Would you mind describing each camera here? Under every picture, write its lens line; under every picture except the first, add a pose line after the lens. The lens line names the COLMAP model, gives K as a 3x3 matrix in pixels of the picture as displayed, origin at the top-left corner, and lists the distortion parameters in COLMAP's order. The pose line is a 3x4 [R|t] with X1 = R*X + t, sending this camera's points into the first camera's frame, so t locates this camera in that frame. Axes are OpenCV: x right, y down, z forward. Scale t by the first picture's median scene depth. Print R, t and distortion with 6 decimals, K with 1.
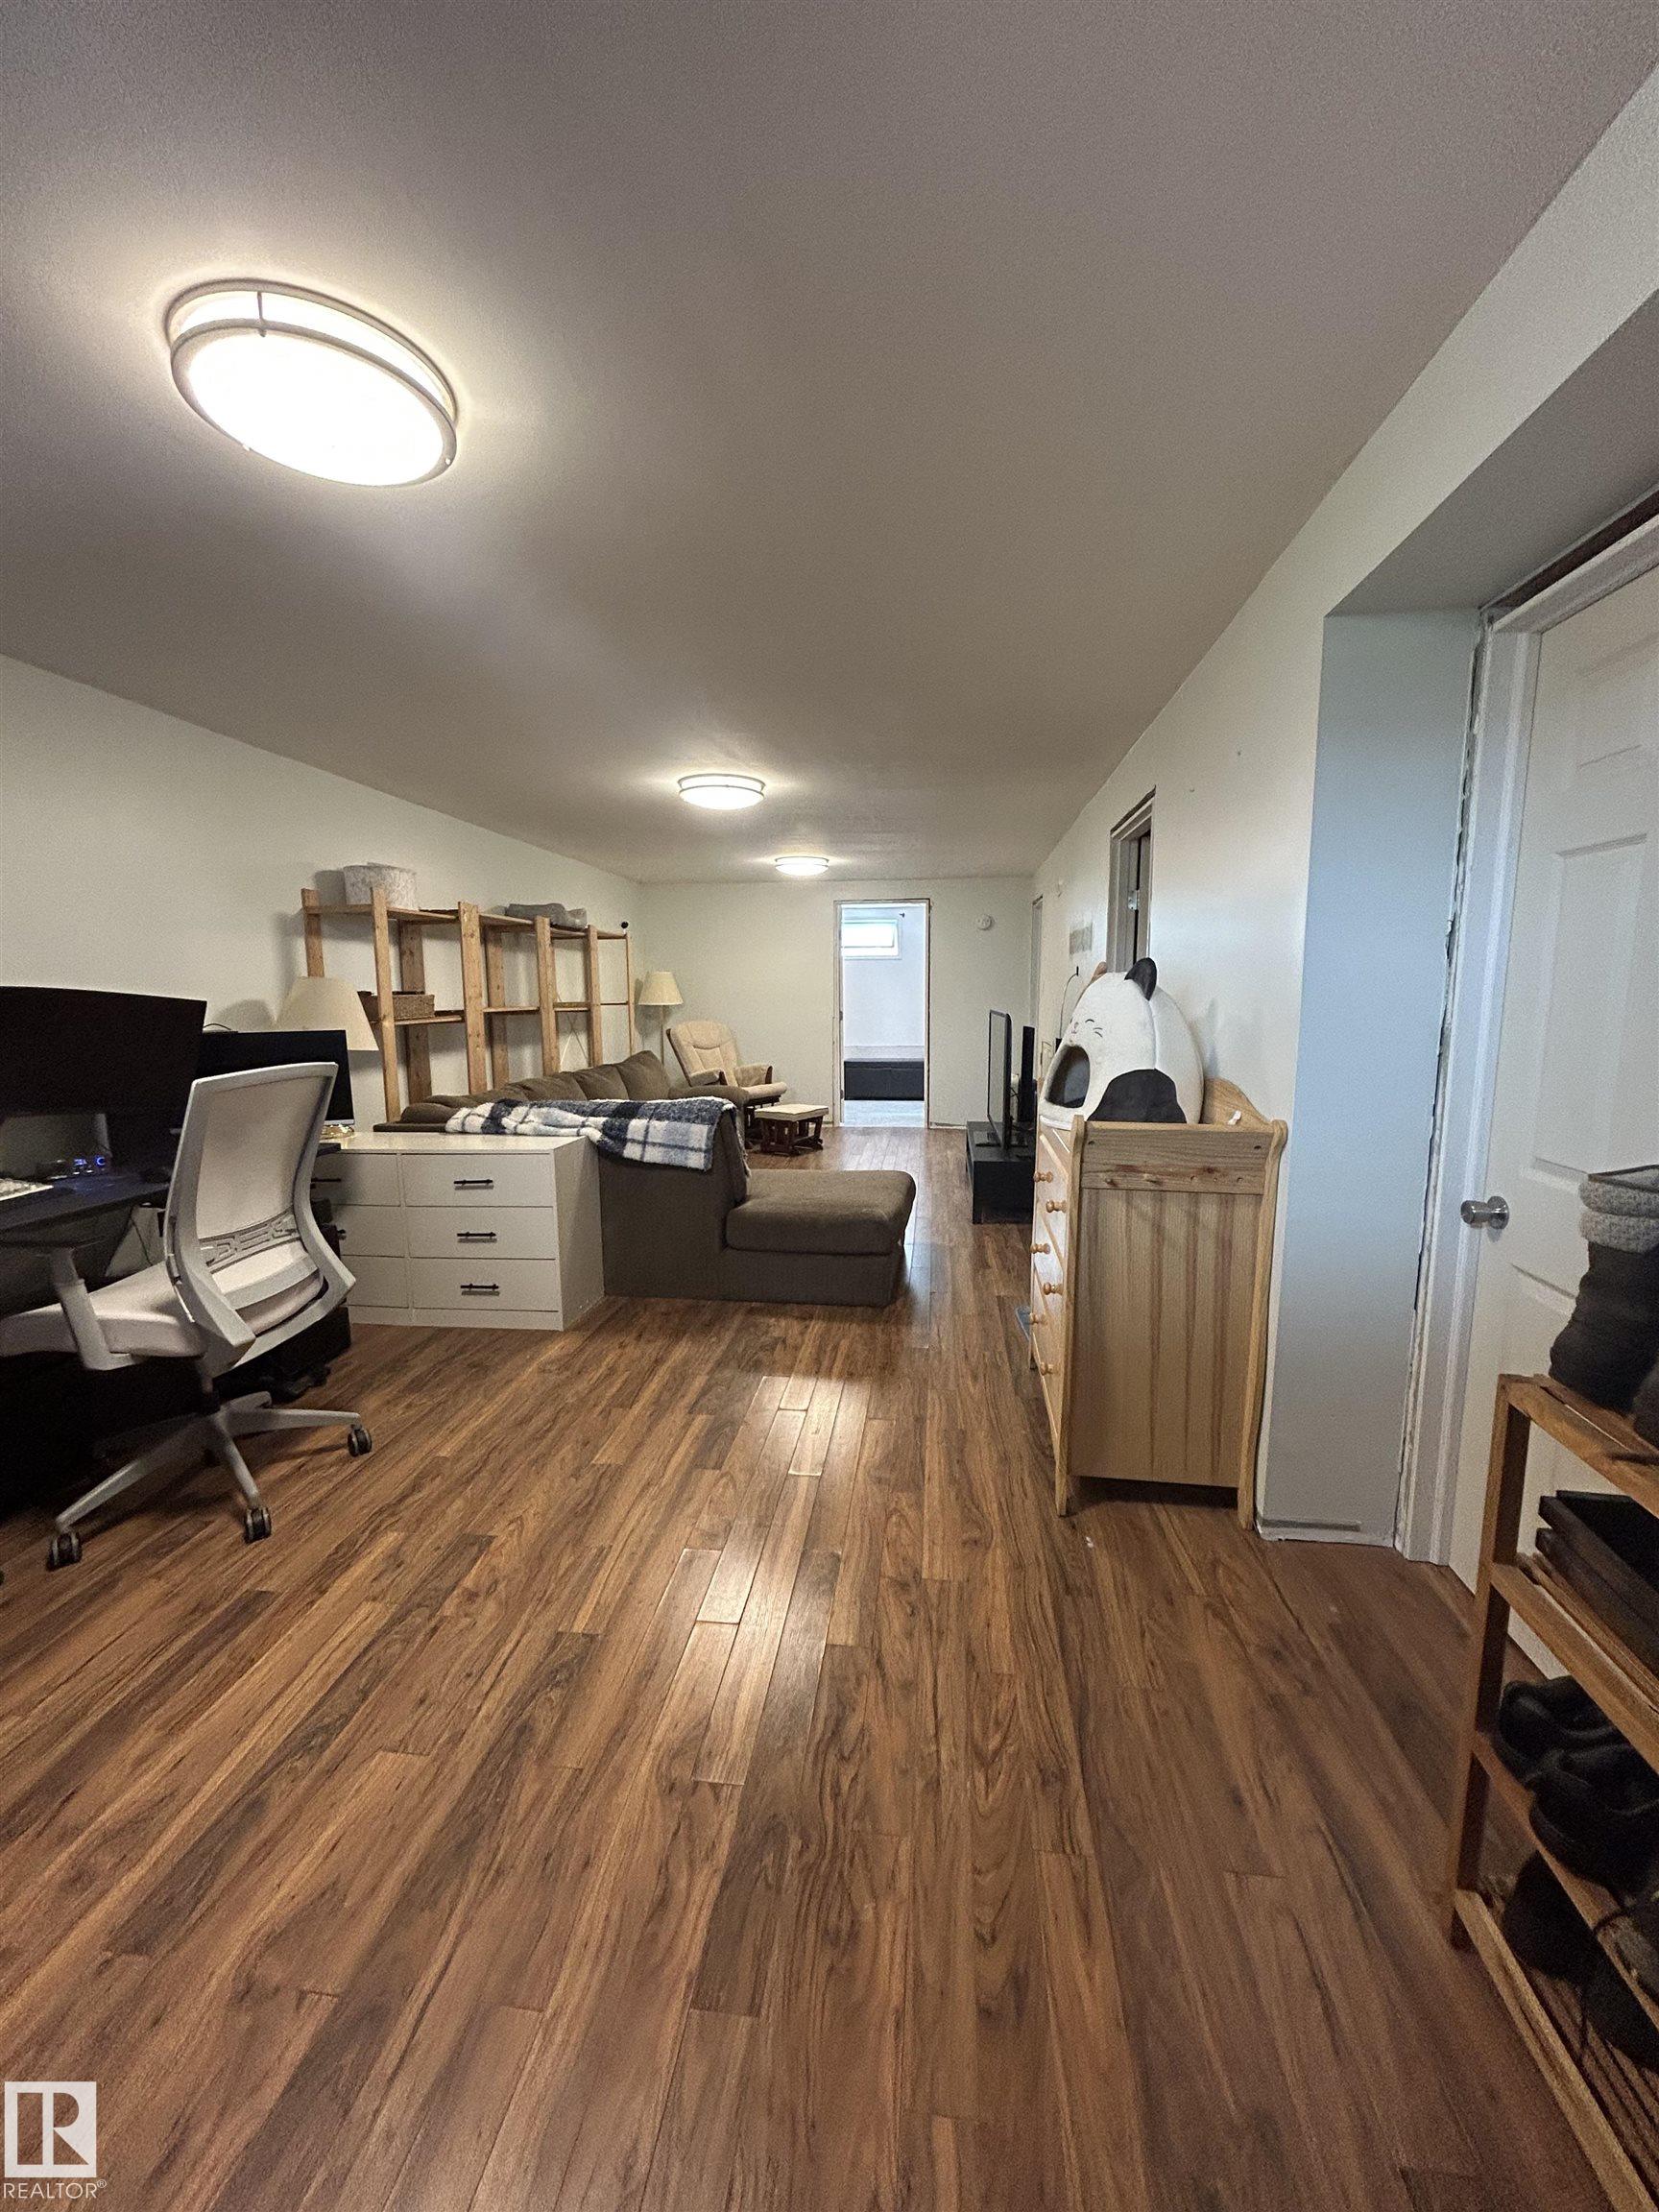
lens RADIAL K [[883.8, 0, 832.0], [0, 883.8, 1107.8], [0, 0, 1]] dist [-0.000469, 0.000858]
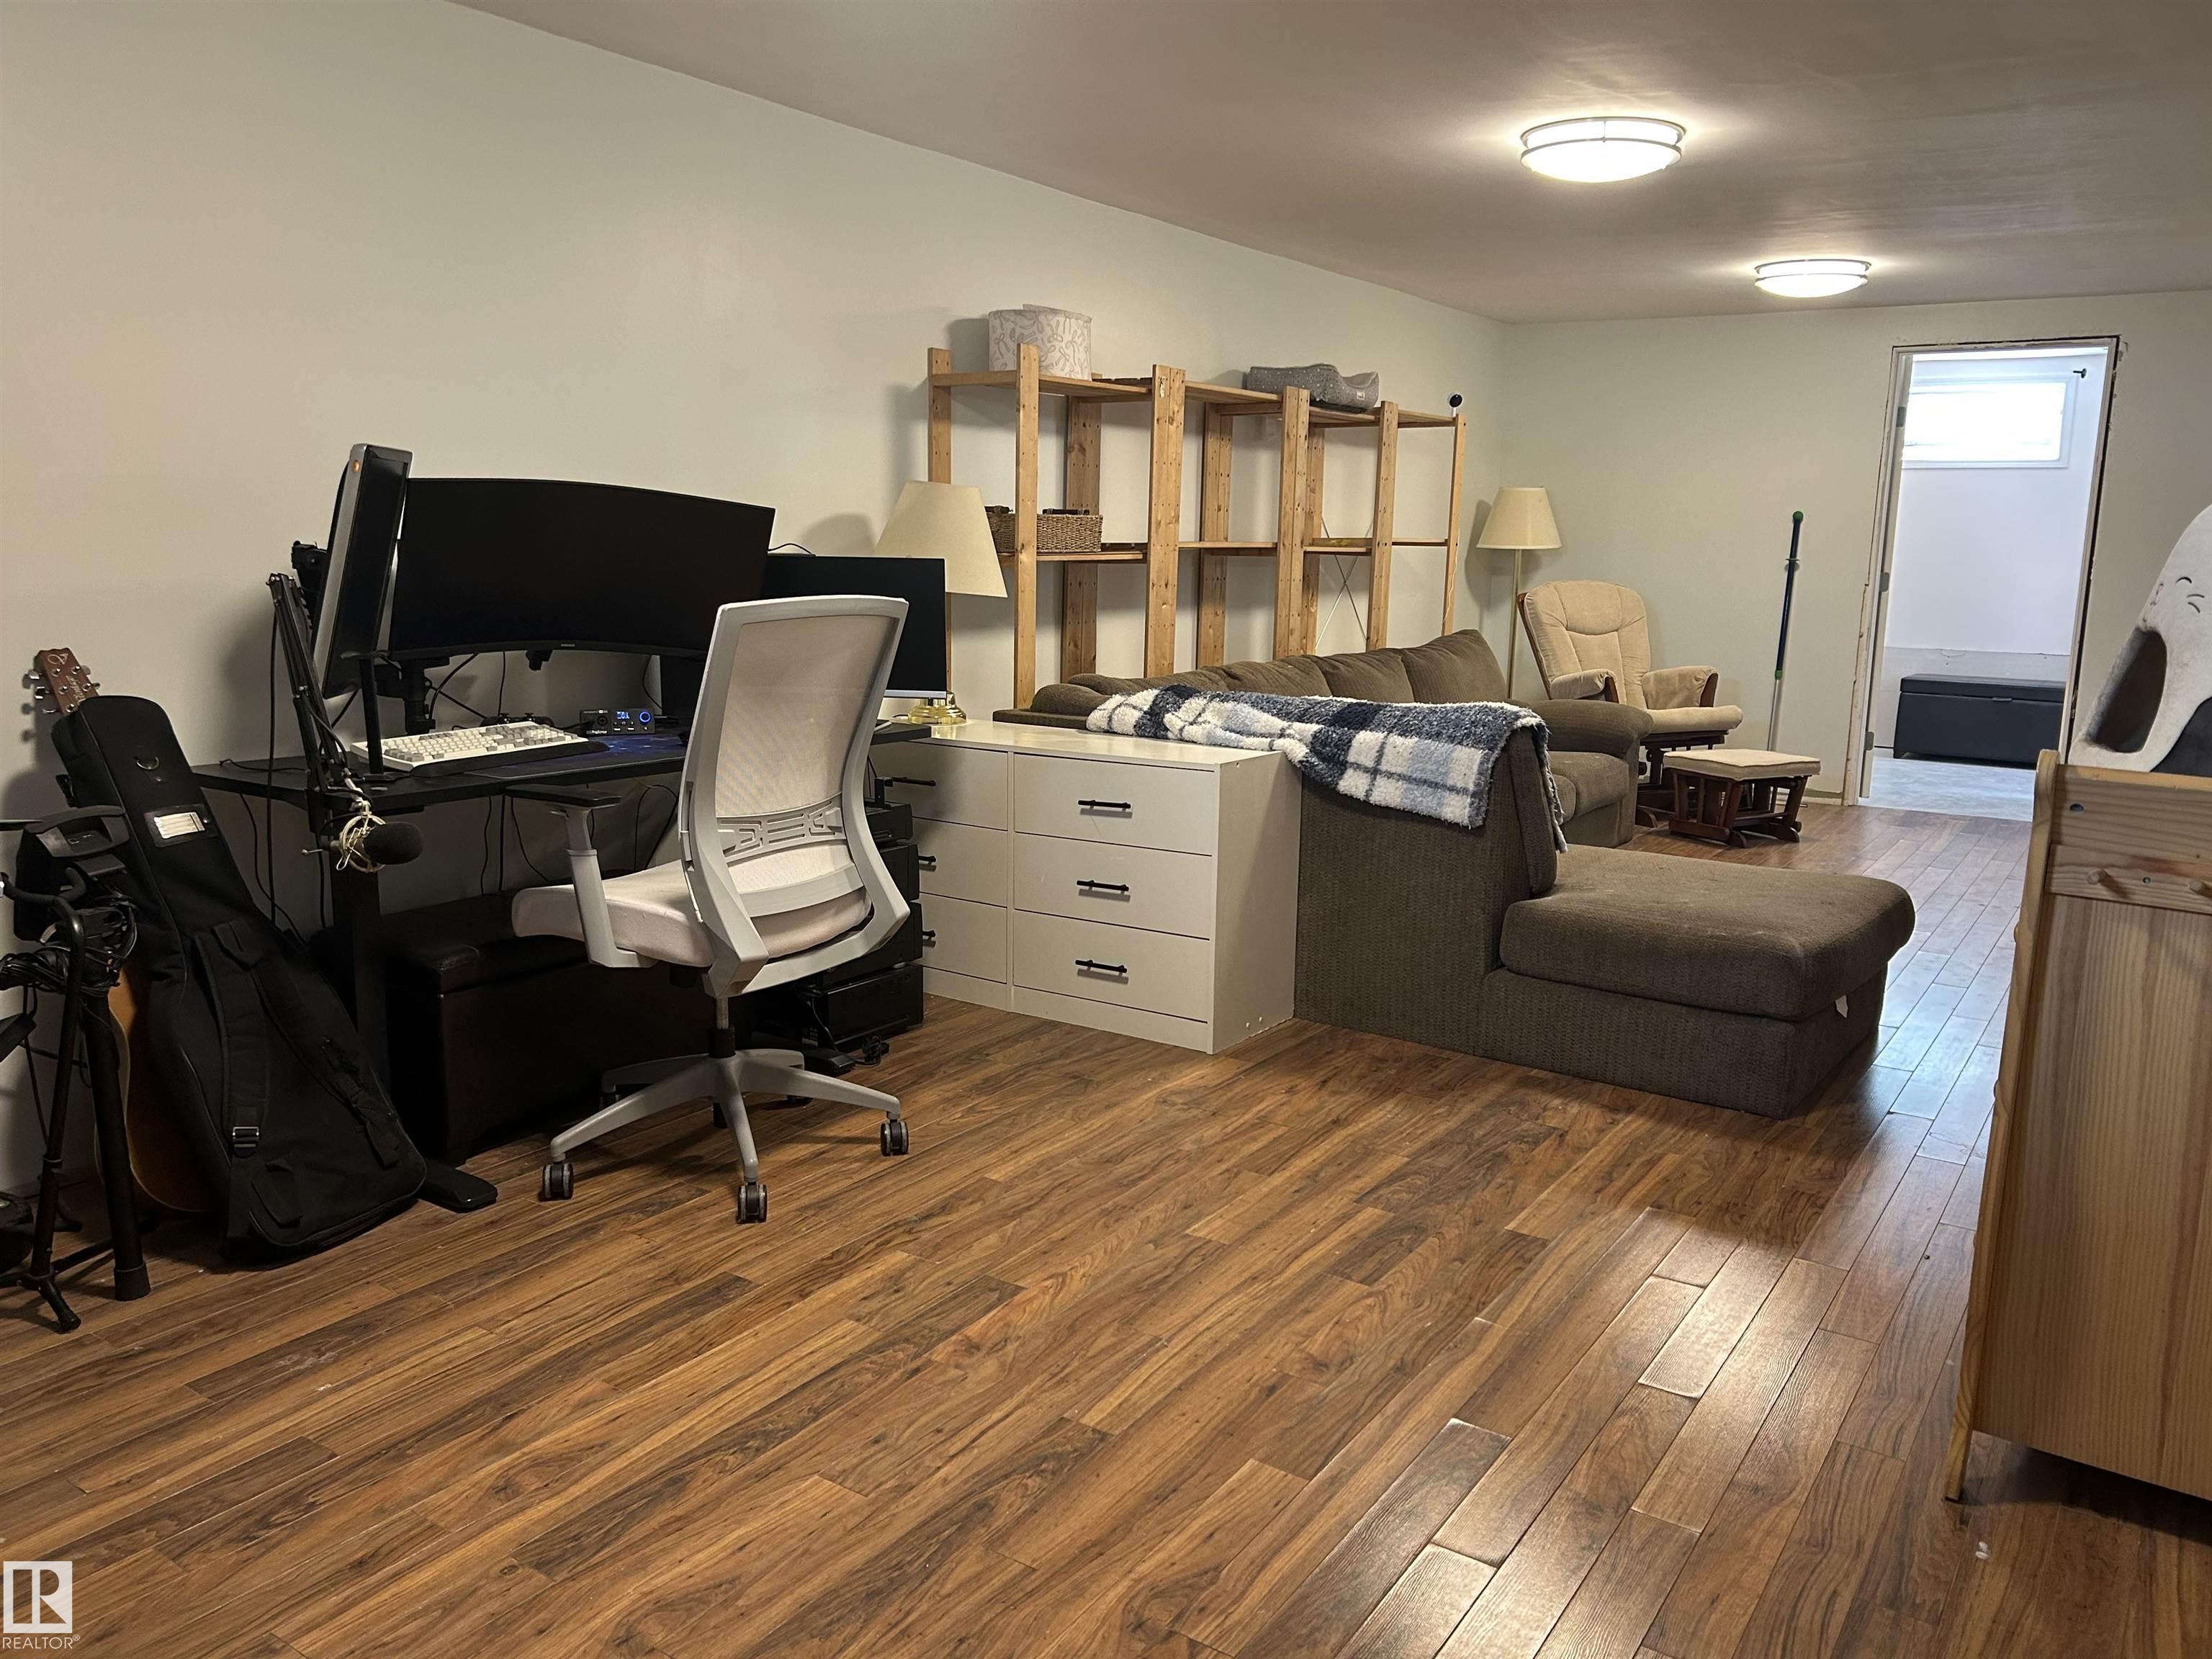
lens RADIAL K [[1651.7, 0, 1115.2], [0, 1651.7, 826.0], [0, 0, 1]] dist [0.111240, -0.211880]
pose [[0.891086, 0.104711, -0.441589, 0.157447], [-0.085071, 0.994310, 0.064109, 0.024266], [0.445790, -0.019560, 0.894924, -0.092904]]
